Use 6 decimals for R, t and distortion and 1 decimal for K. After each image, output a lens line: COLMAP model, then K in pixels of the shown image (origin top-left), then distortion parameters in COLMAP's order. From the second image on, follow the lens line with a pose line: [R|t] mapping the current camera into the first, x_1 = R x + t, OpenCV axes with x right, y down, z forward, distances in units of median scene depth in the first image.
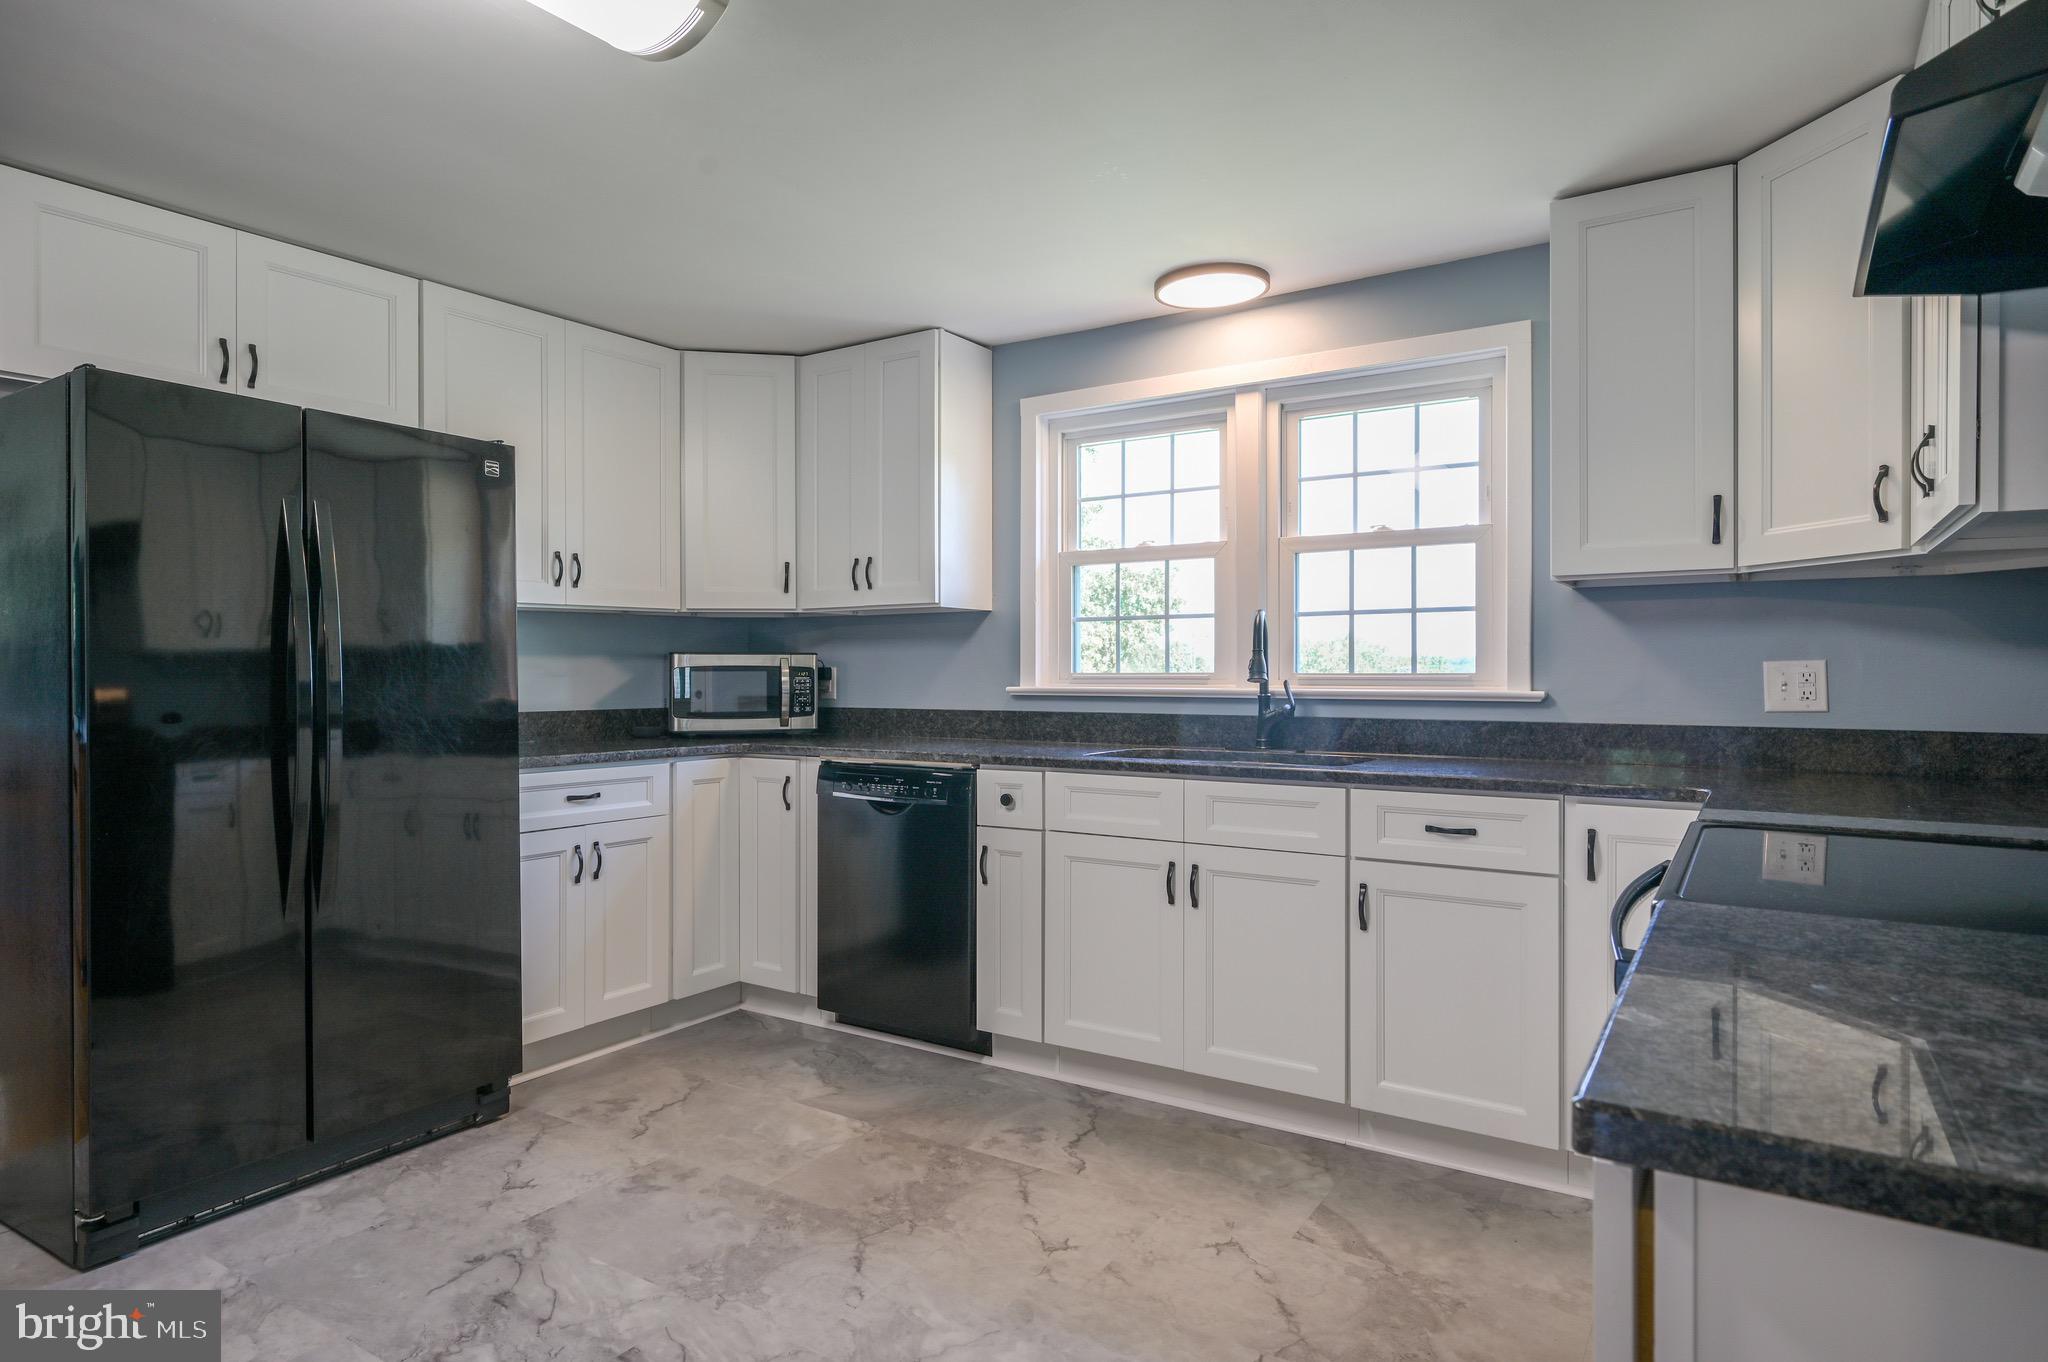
lens RADIAL K [[1128.0, 0, 1047.8], [0, 1128.0, 665.4], [0, 0, 1]] dist [0.001430, 0.000326]
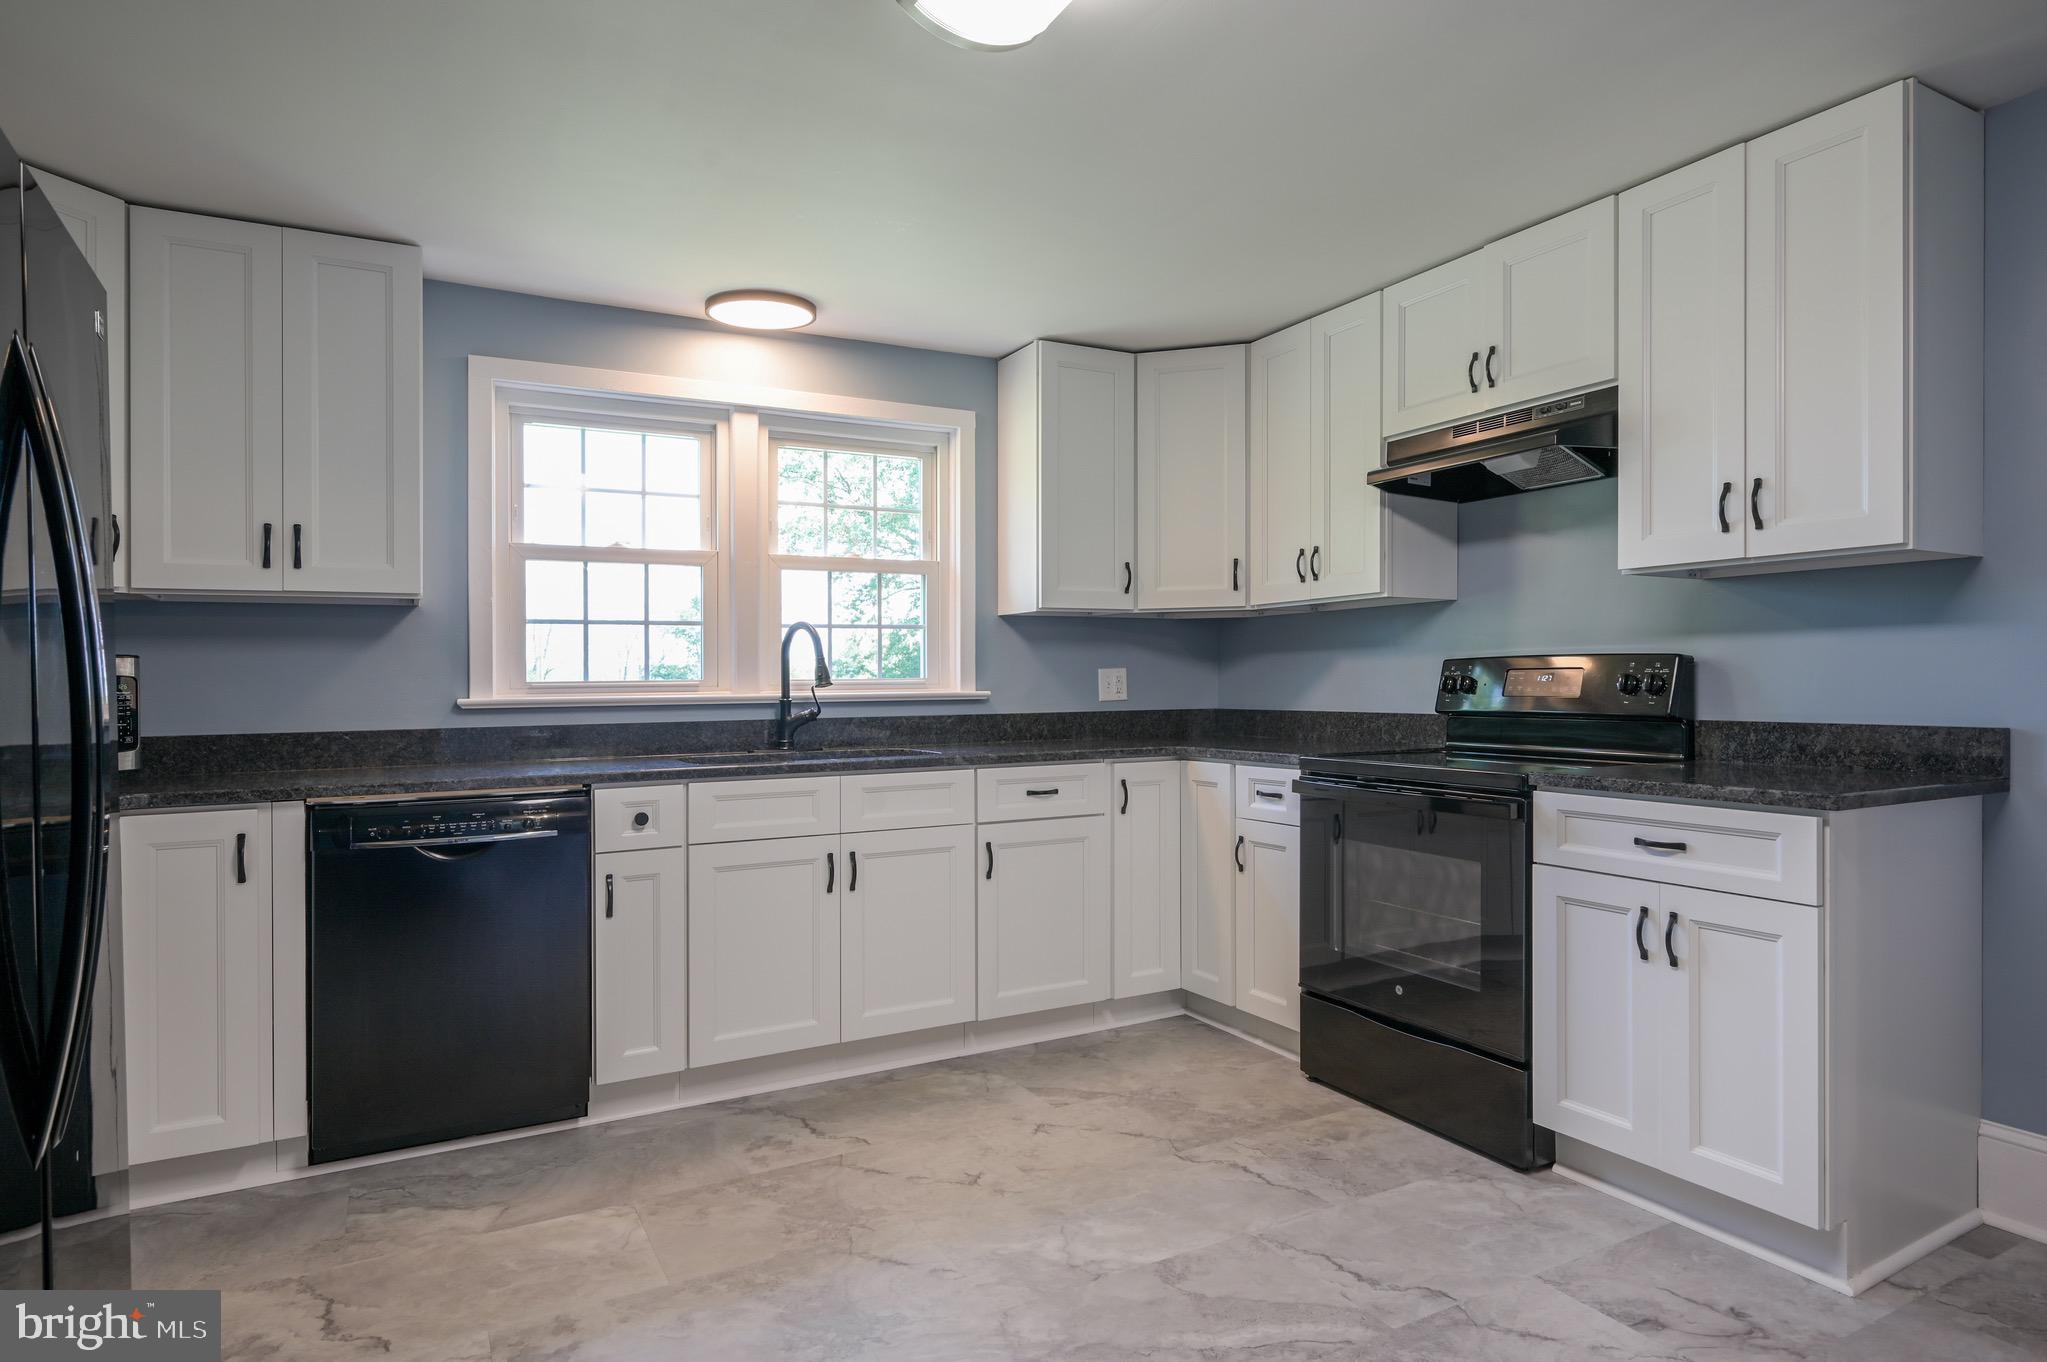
lens RADIAL K [[1151.7, 0, 1038.4], [0, 1151.7, 670.0], [0, 0, 1]] dist [0.000183, -0.000063]
pose [[0.483736, 0.001505, 0.875213, -0.719486], [0.003212, 0.999989, -0.003495, 0.002732], [-0.875208, 0.004502, 0.483725, 0.274992]]
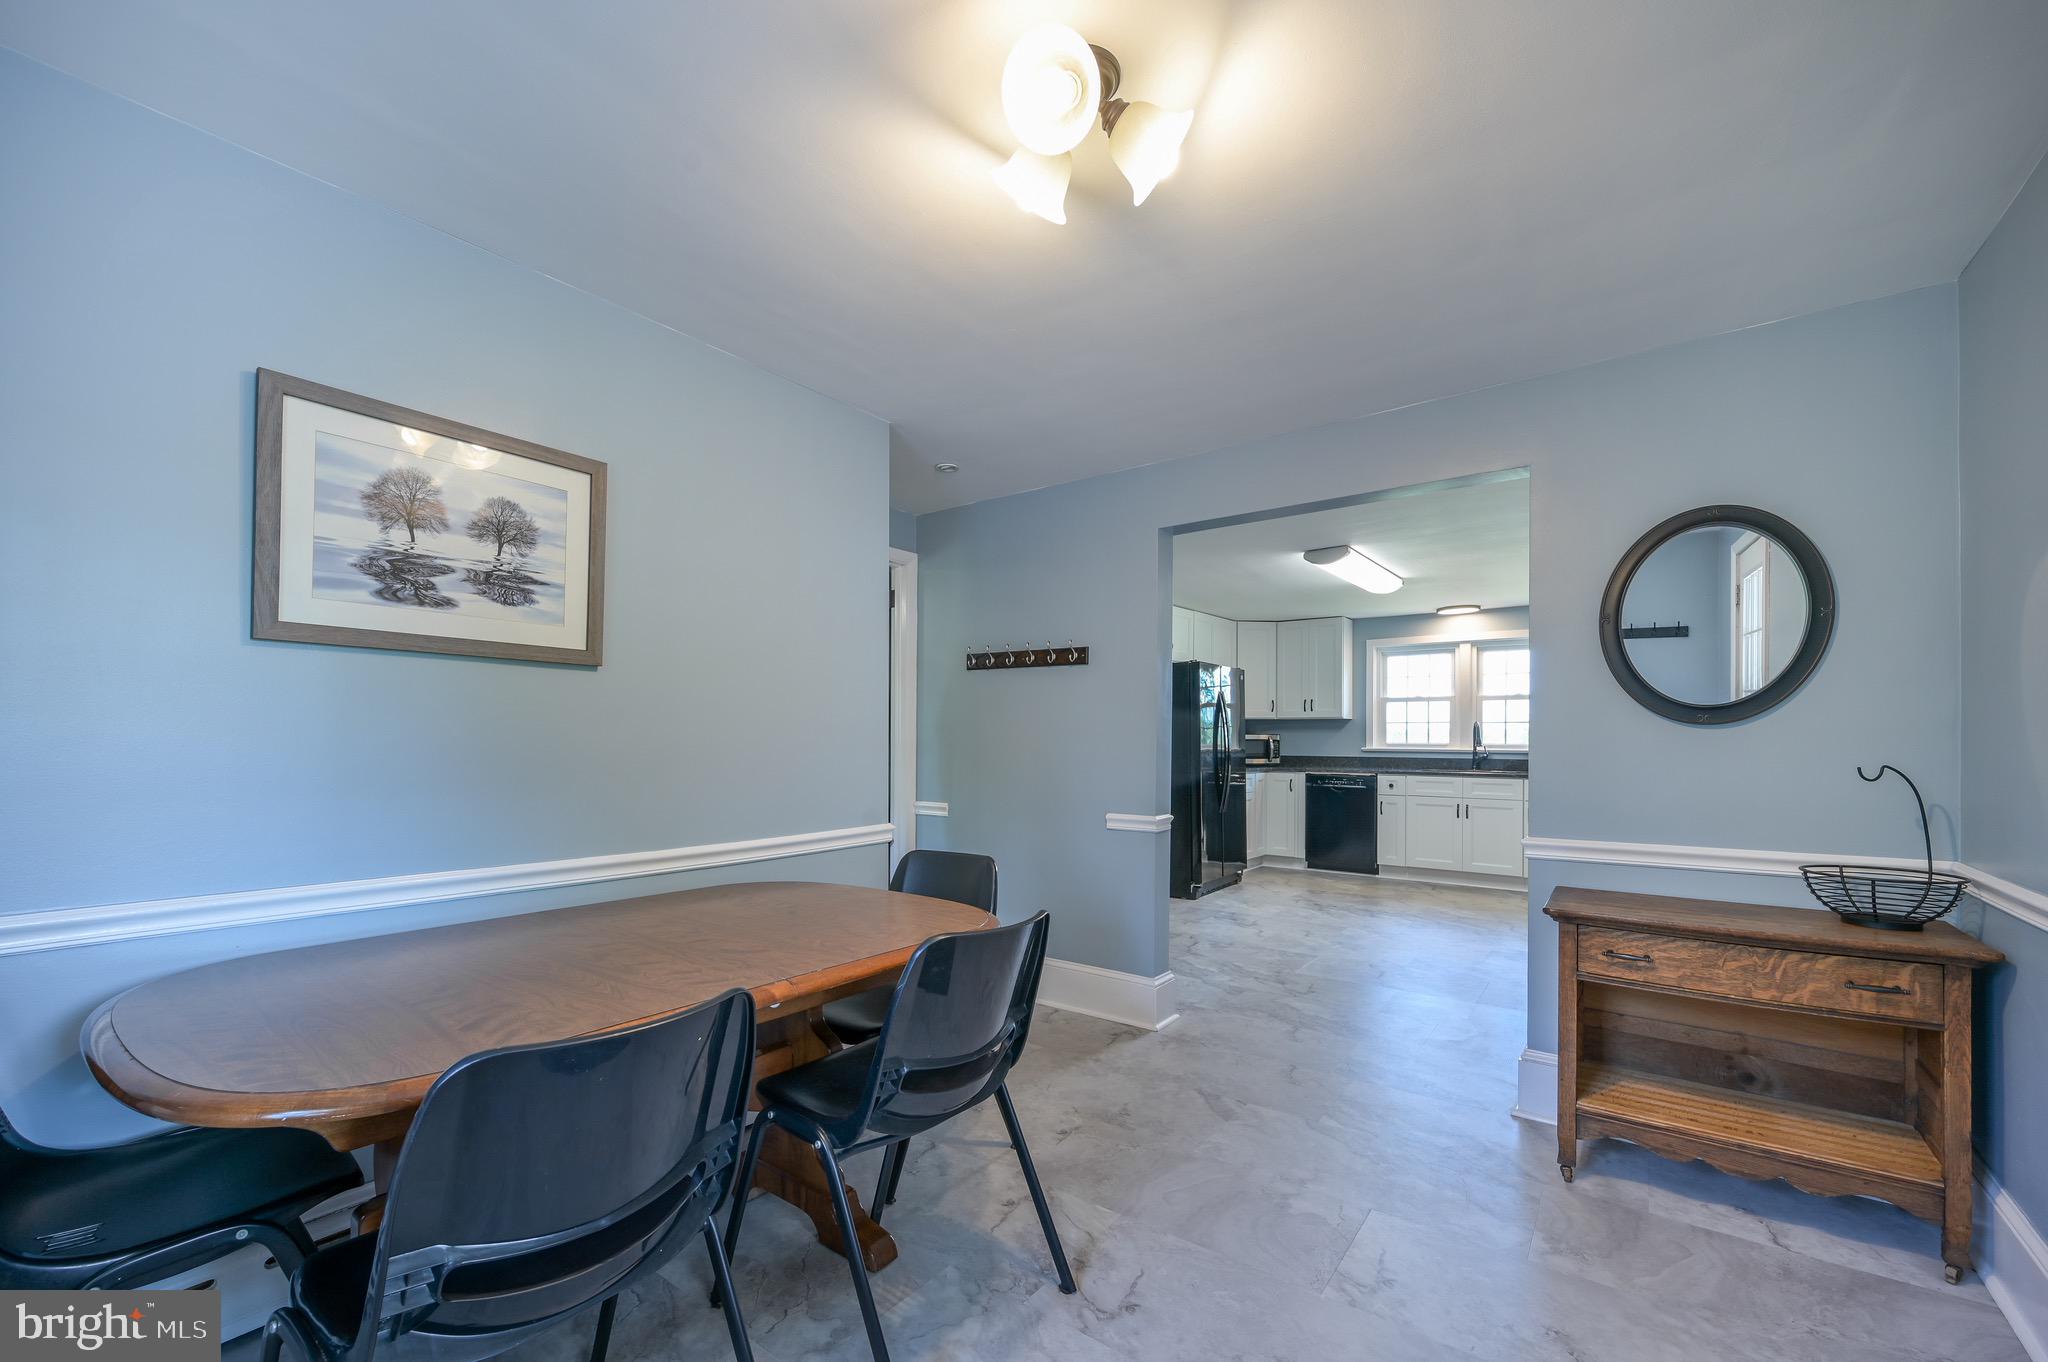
lens RADIAL K [[833.7, 0, 1047.0], [0, 833.7, 741.4], [0, 0, 1]] dist [-0.000636, -0.000021]
pose [[0.998417, 0.007947, -0.055690, -0.846484], [-0.007468, 0.999933, 0.008814, -0.010243], [0.055756, -0.008384, 0.998409, -1.281382]]
